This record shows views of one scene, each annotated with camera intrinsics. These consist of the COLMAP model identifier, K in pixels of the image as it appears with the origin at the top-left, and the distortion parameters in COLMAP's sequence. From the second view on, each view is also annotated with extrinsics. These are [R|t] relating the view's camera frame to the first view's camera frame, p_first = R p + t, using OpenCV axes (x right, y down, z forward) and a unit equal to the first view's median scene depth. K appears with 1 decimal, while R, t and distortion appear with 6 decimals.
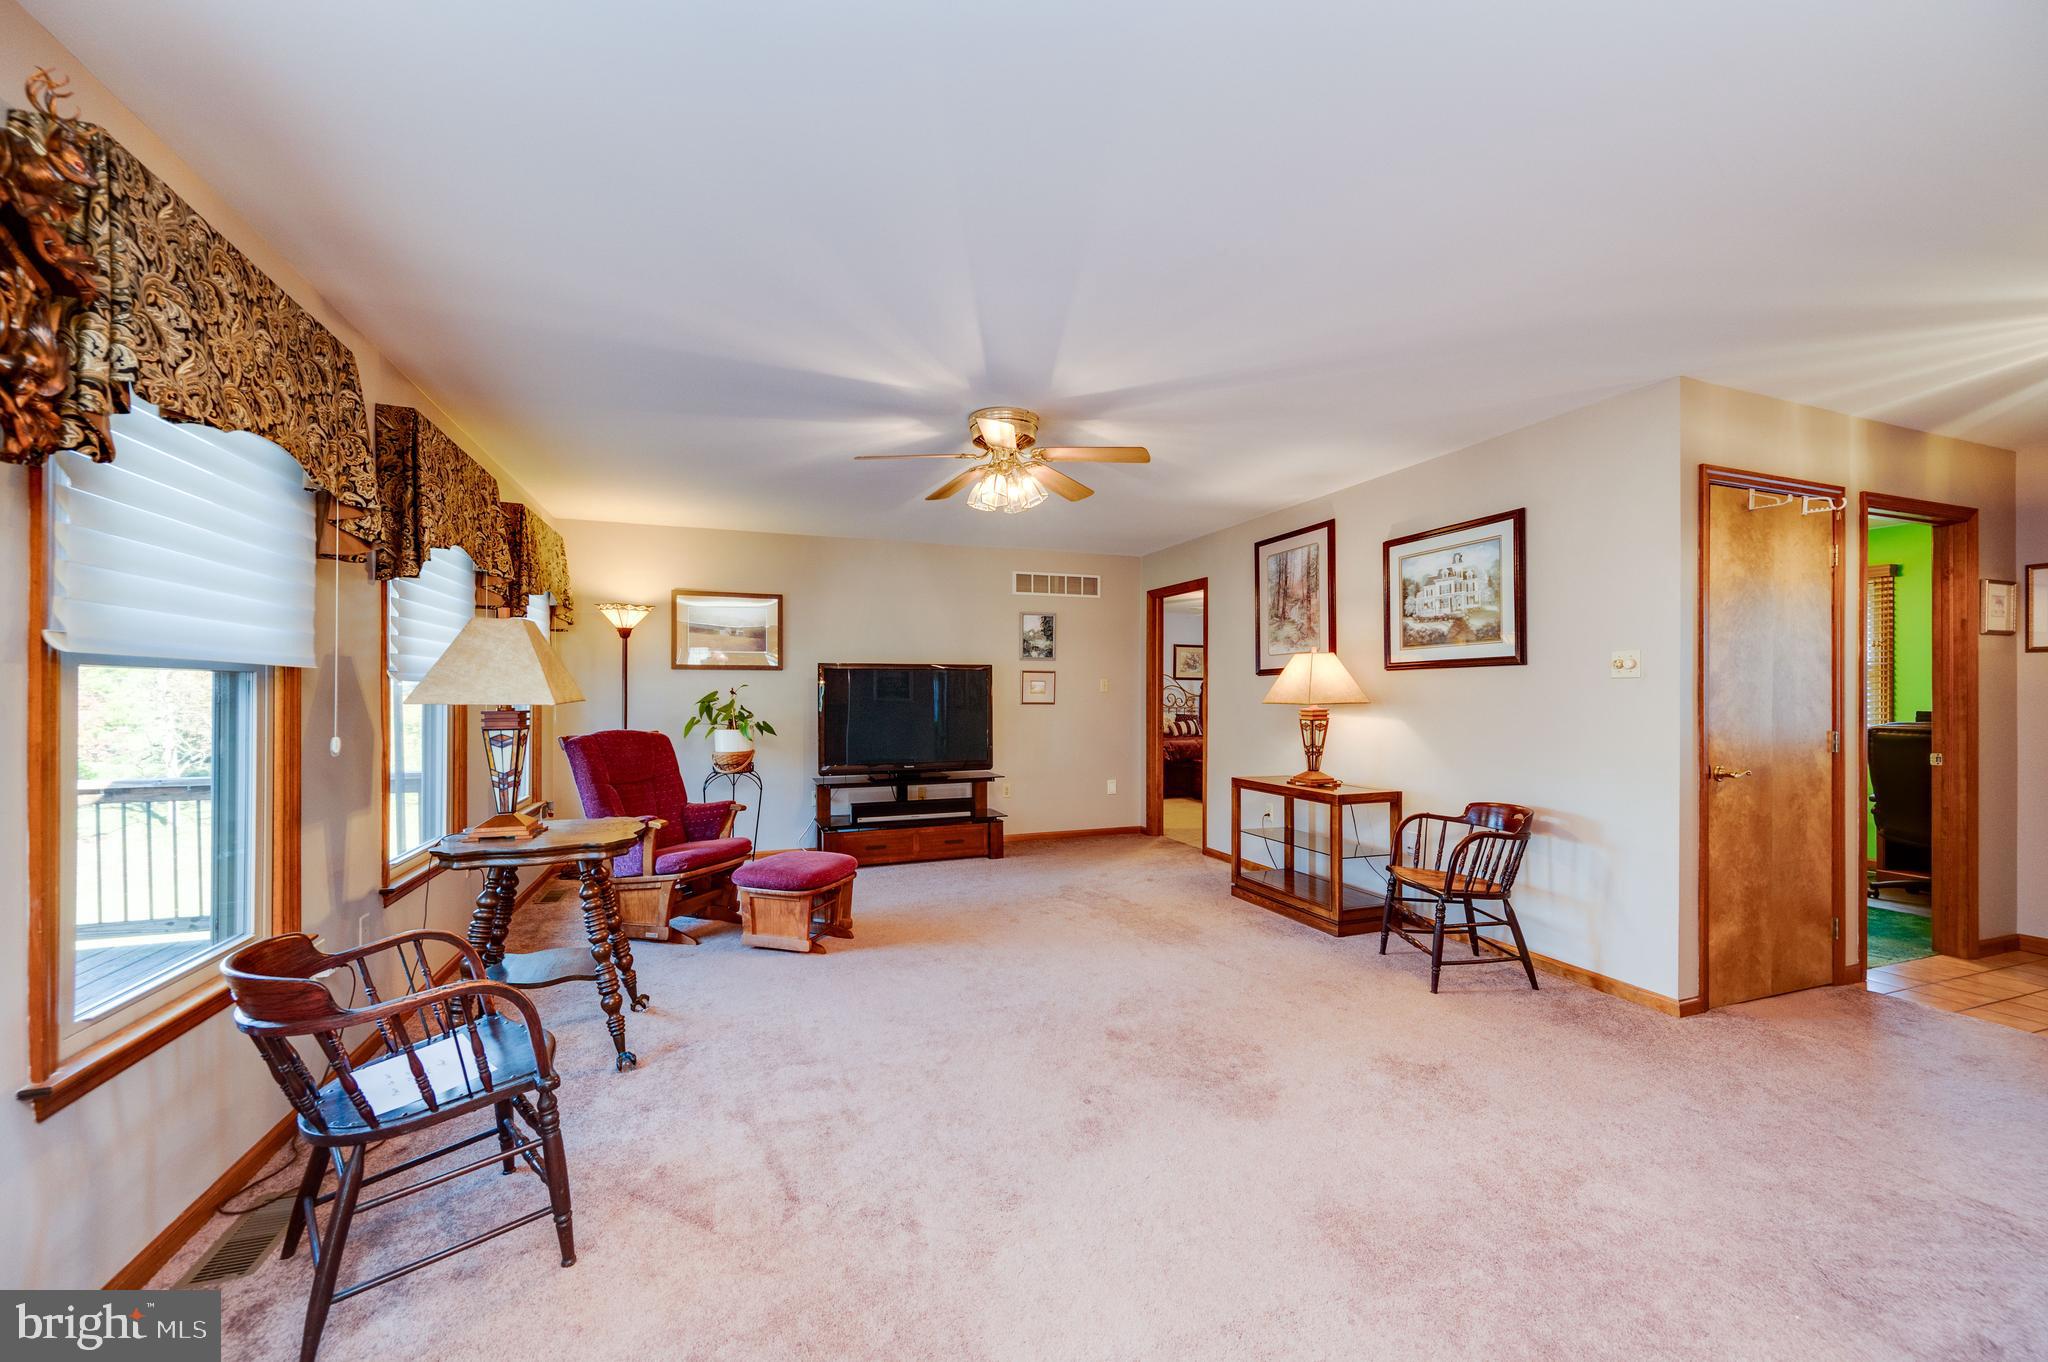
lens RADIAL K [[795.4, 0, 1023.6], [0, 795.4, 687.6], [0, 0, 1]] dist [-0.001915, -0.000348]
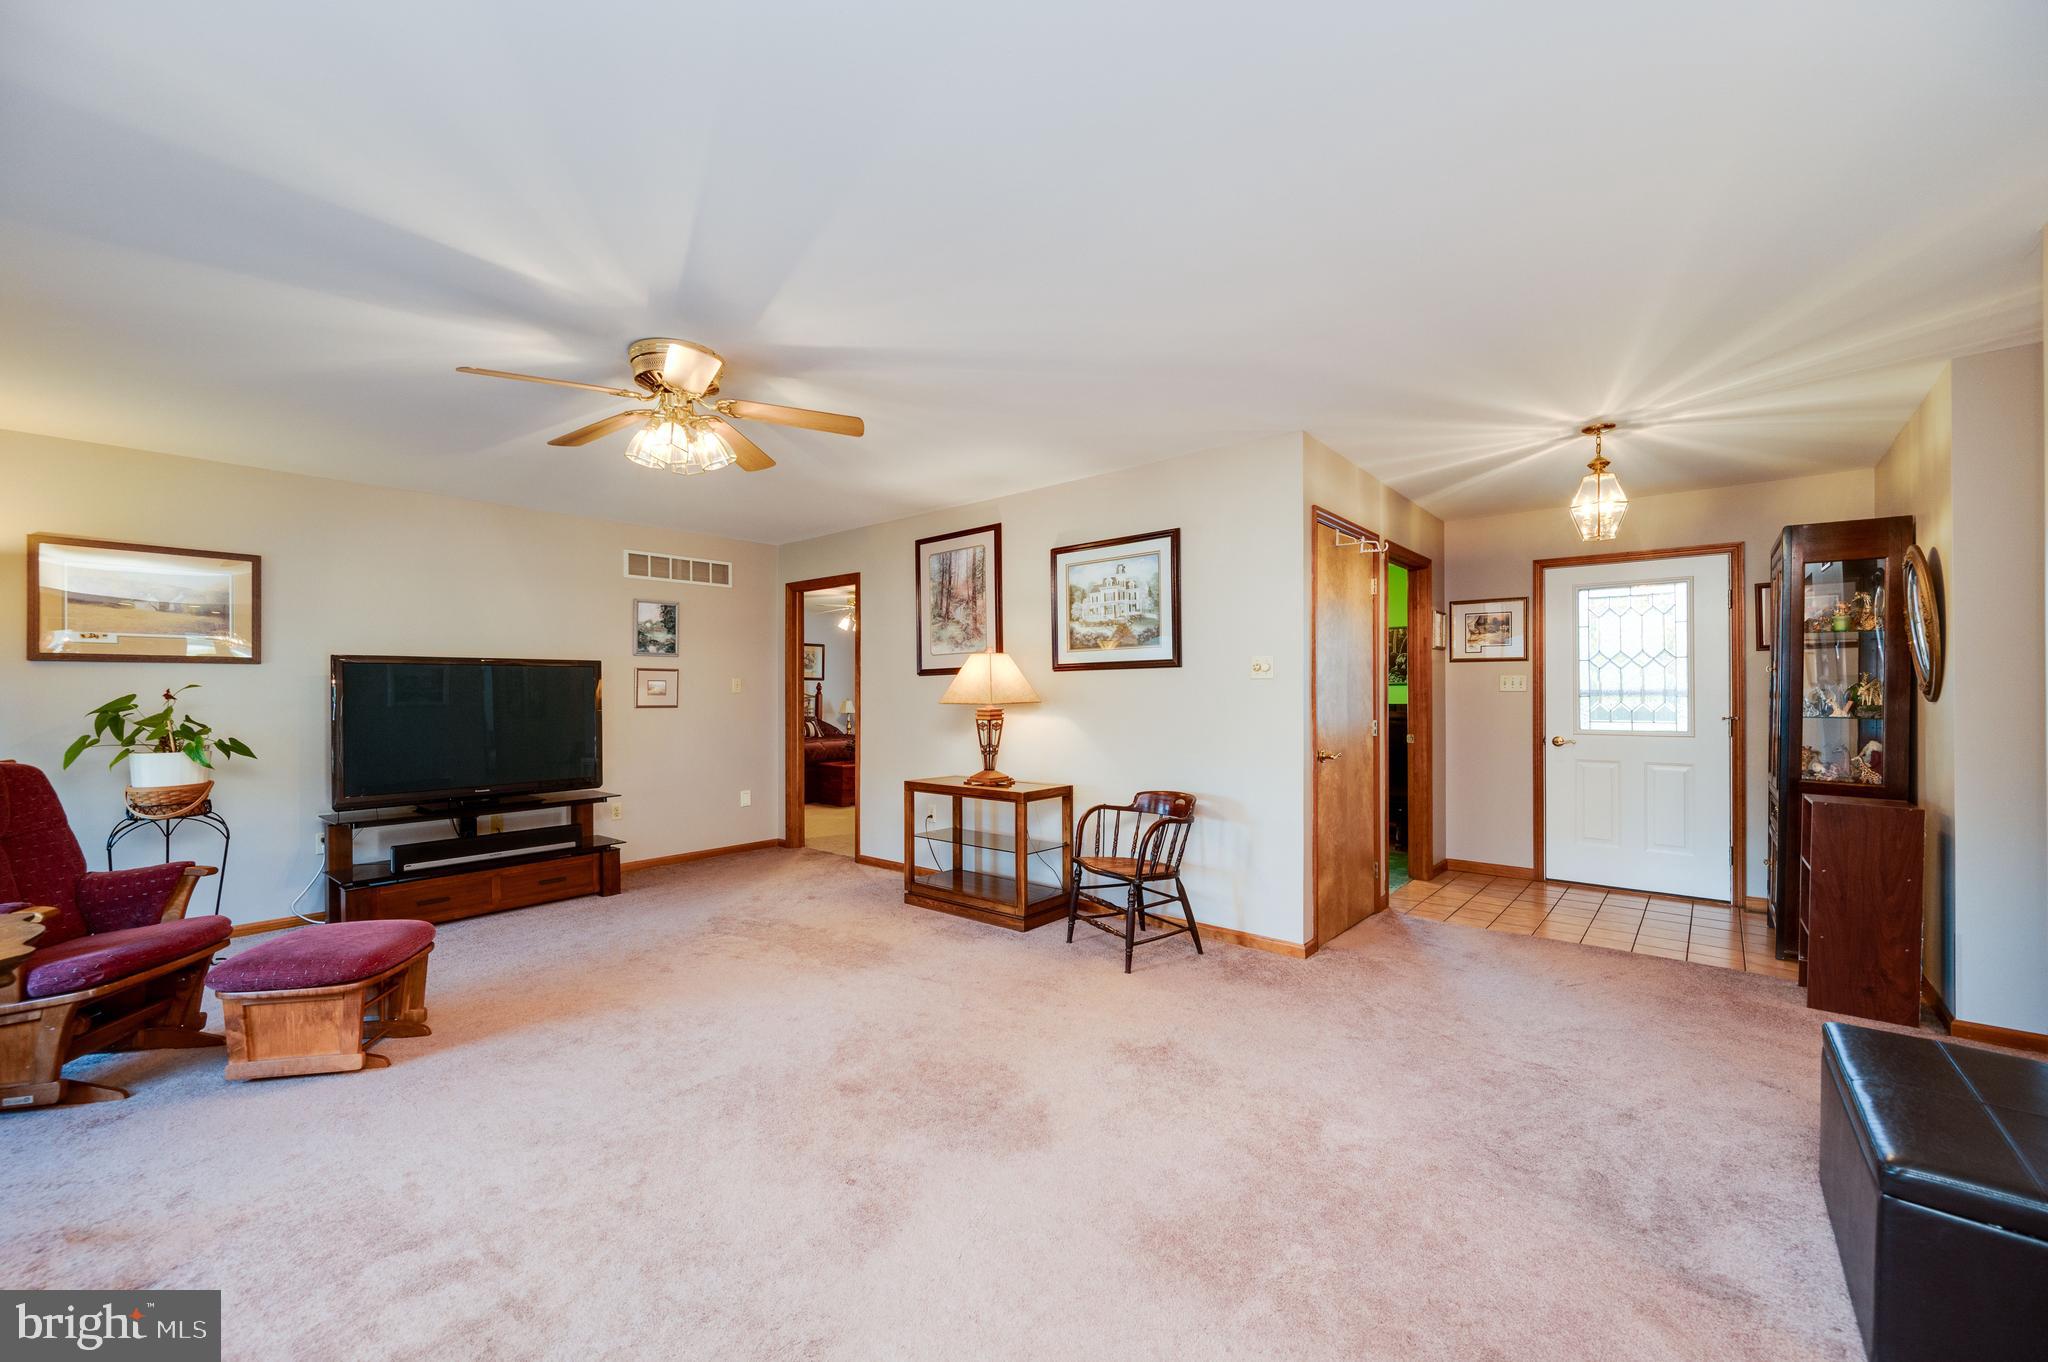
lens RADIAL K [[795.4, 0, 1023.6], [0, 795.4, 687.6], [0, 0, 1]] dist [-0.001915, -0.000348]
pose [[0.871331, -0.001695, 0.490693, -0.101901], [0.001872, 0.999998, 0.000130, -0.000006], [-0.490693, 0.000805, 0.871332, 0.107344]]
